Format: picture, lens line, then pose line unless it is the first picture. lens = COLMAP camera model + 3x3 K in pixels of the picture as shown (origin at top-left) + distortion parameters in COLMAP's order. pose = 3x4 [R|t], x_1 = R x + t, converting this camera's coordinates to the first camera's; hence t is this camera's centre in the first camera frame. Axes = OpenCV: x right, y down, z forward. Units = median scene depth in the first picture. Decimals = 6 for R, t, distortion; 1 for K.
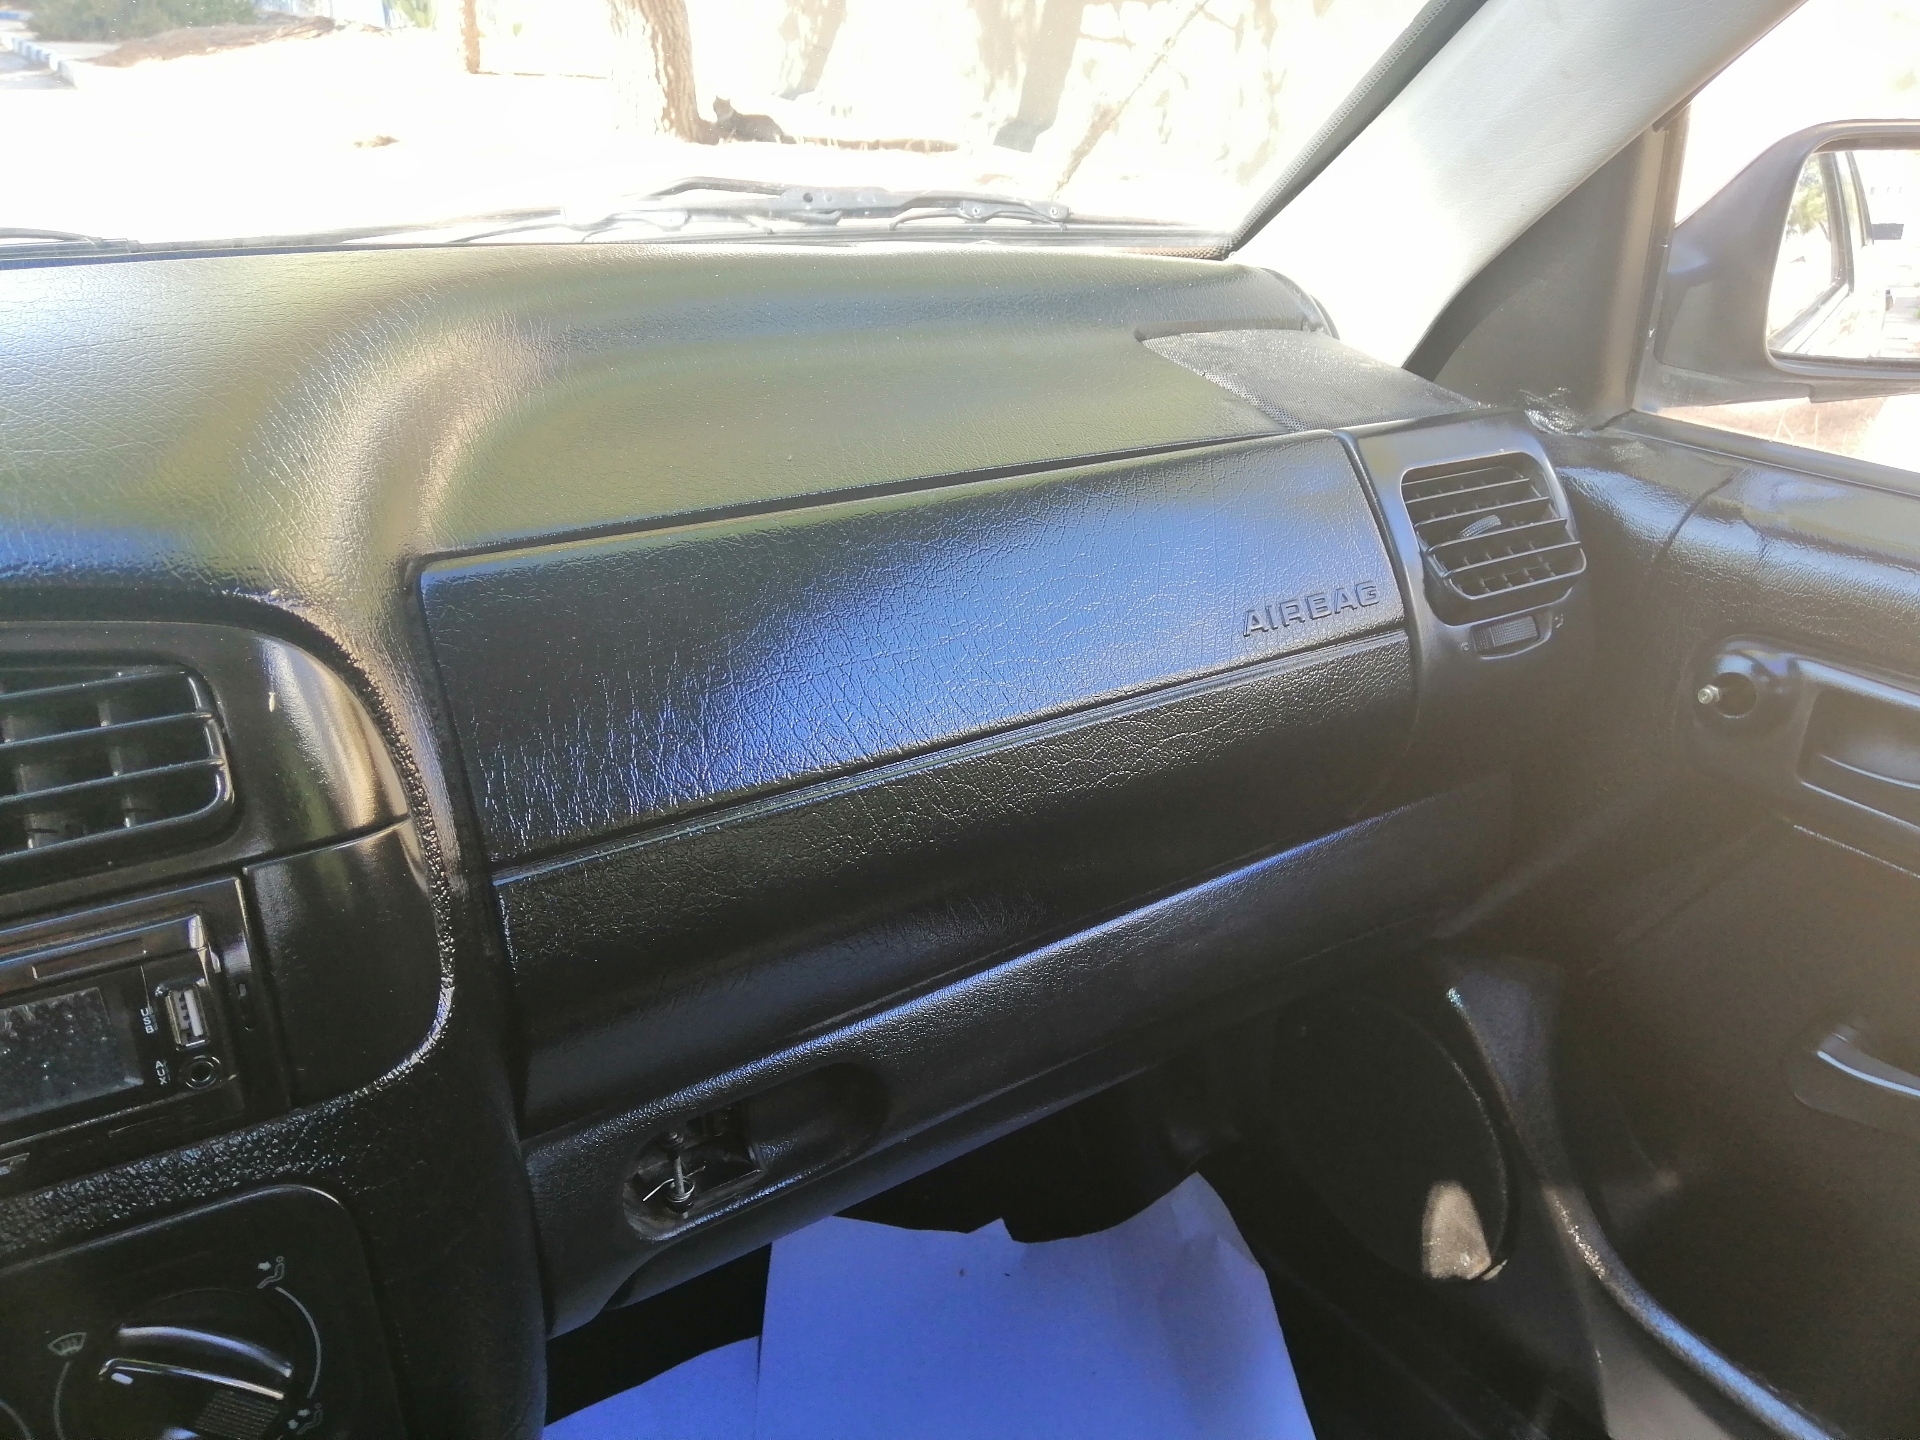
lens RADIAL K [[1451.5, 0, 964.4], [0, 1451.5, 695.1], [0, 0, 1]] dist [0.032965, -0.061409]
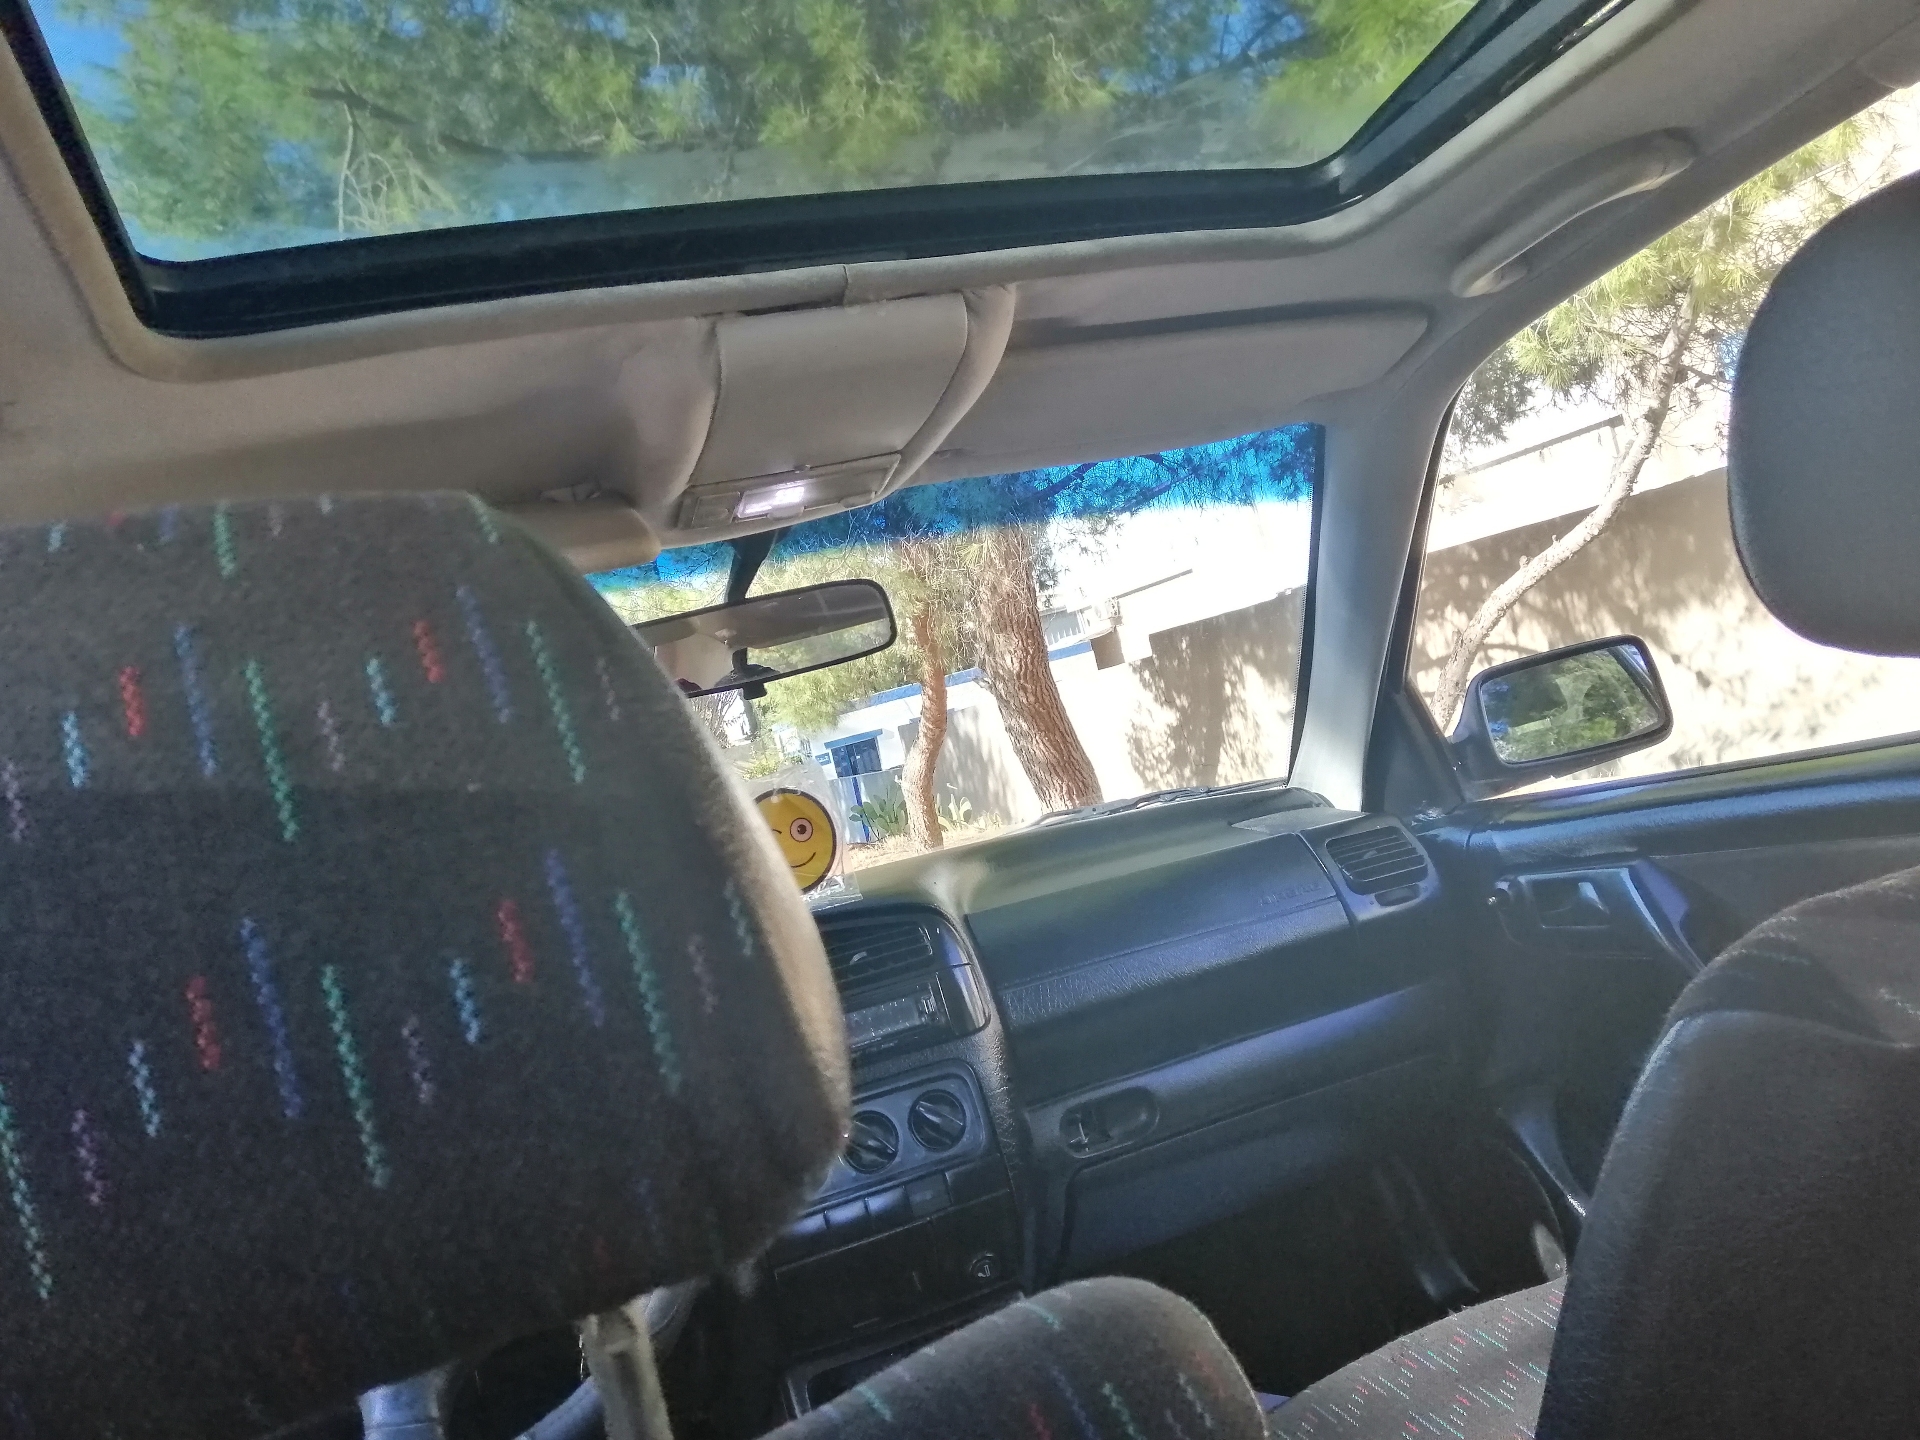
lens RADIAL K [[1411.8, 0, 963.8], [0, 1411.8, 712.3], [0, 0, 1]] dist [0.114926, -0.192734]
pose [[0.930531, -0.265124, -0.252628, 0.308611], [0.124835, 0.878163, -0.461785, 0.542985], [0.344279, 0.398169, 0.850255, -1.061554]]
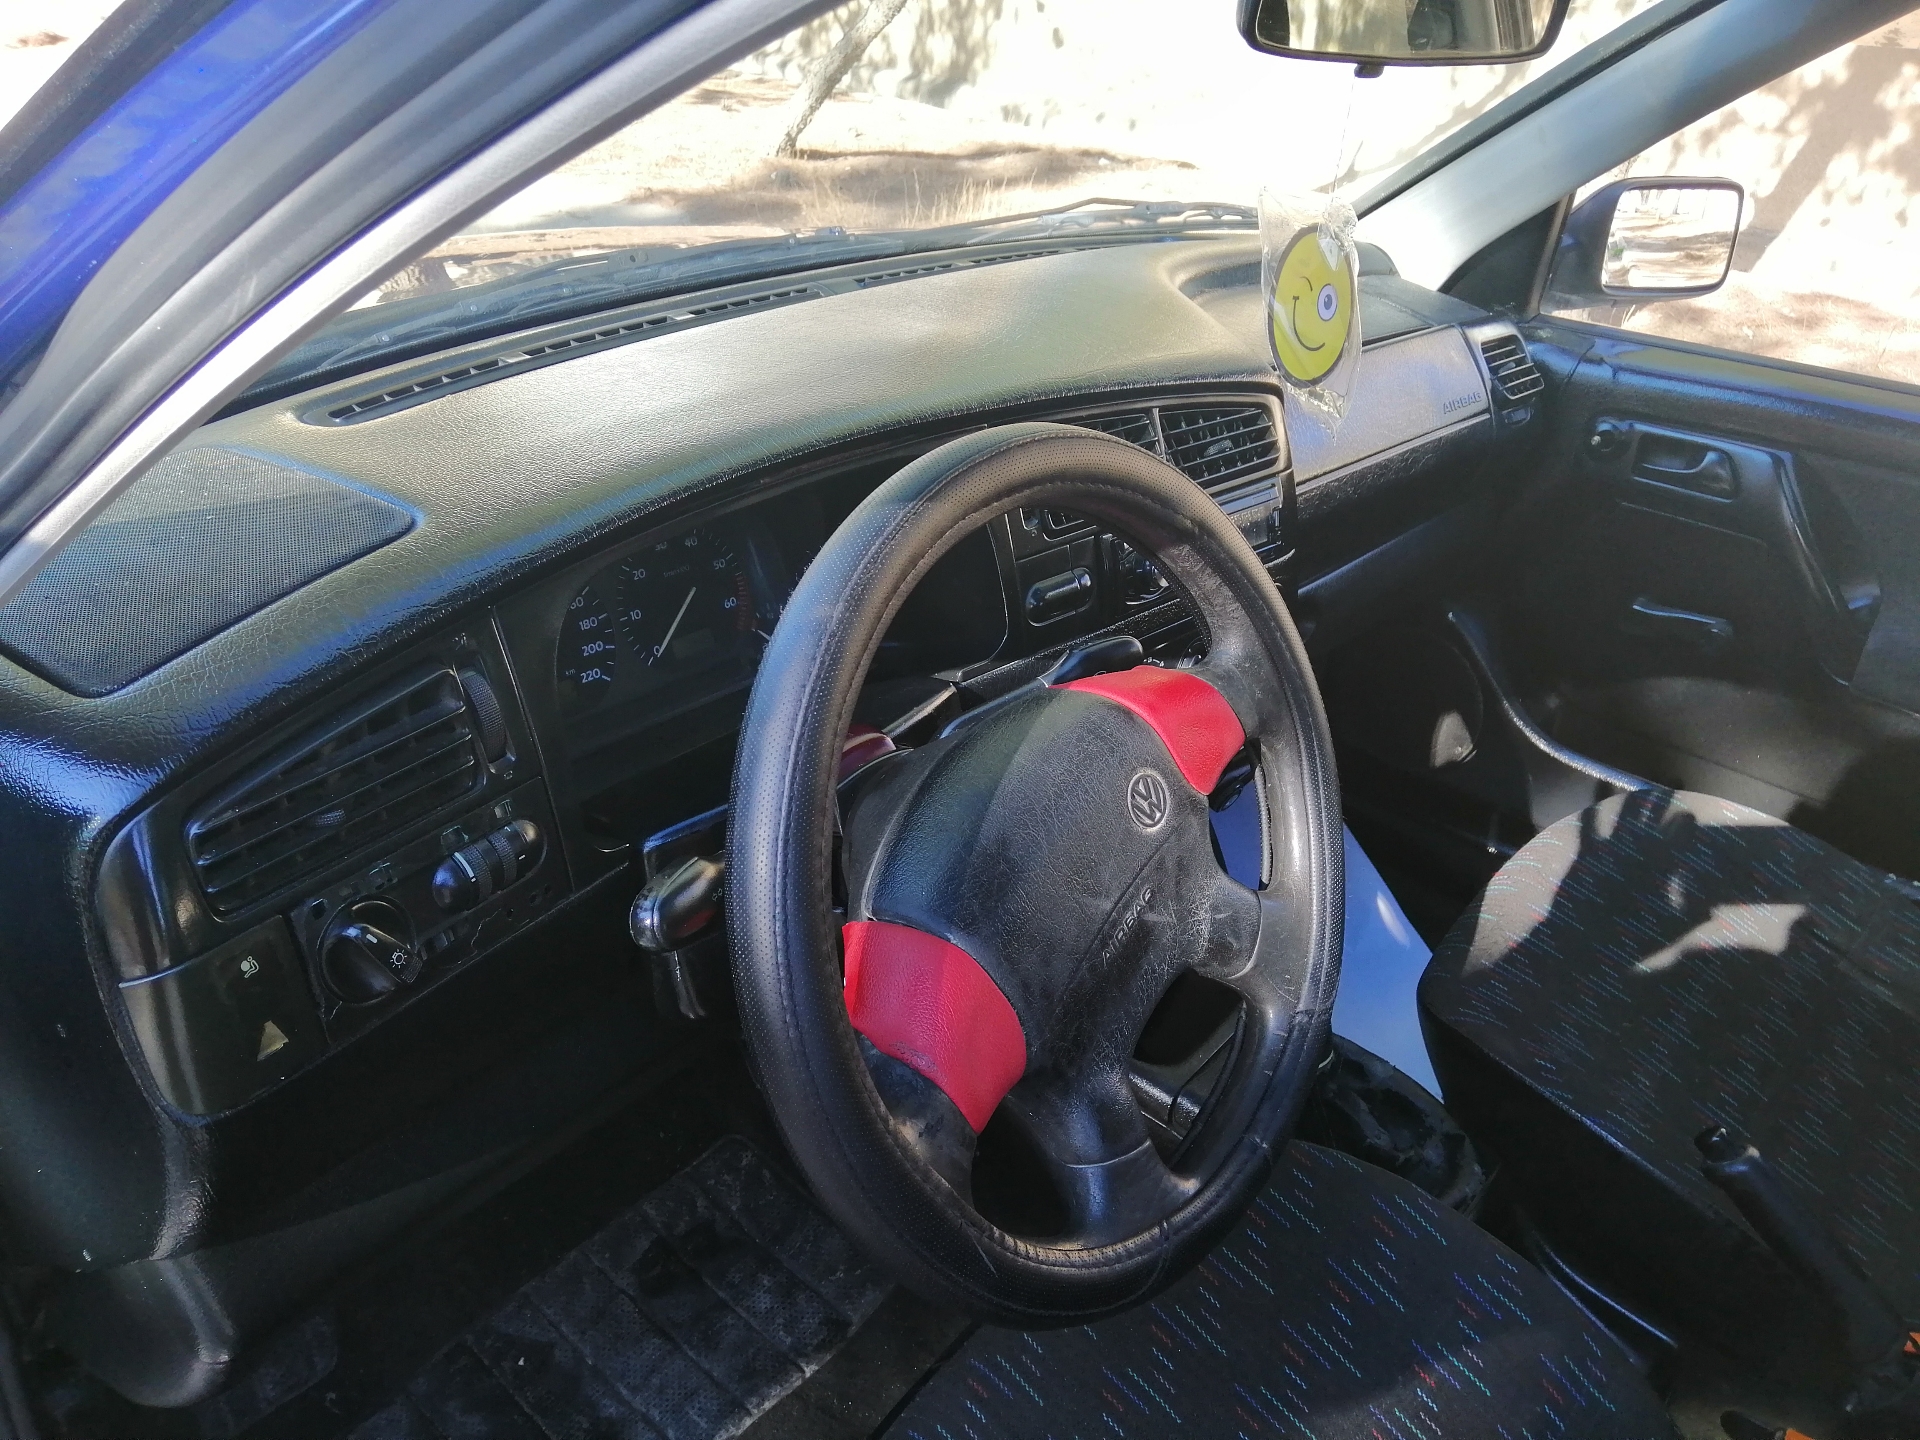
lens RADIAL K [[1425.8, 0, 959.0], [0, 1425.8, 695.1], [0, 0, 1]] dist [0.052033, -0.063714]
pose [[0.970497, -0.076961, 0.228500, -0.802864], [0.061494, 0.995355, 0.074068, 0.135204], [-0.233139, -0.057832, 0.970722, -0.776691]]
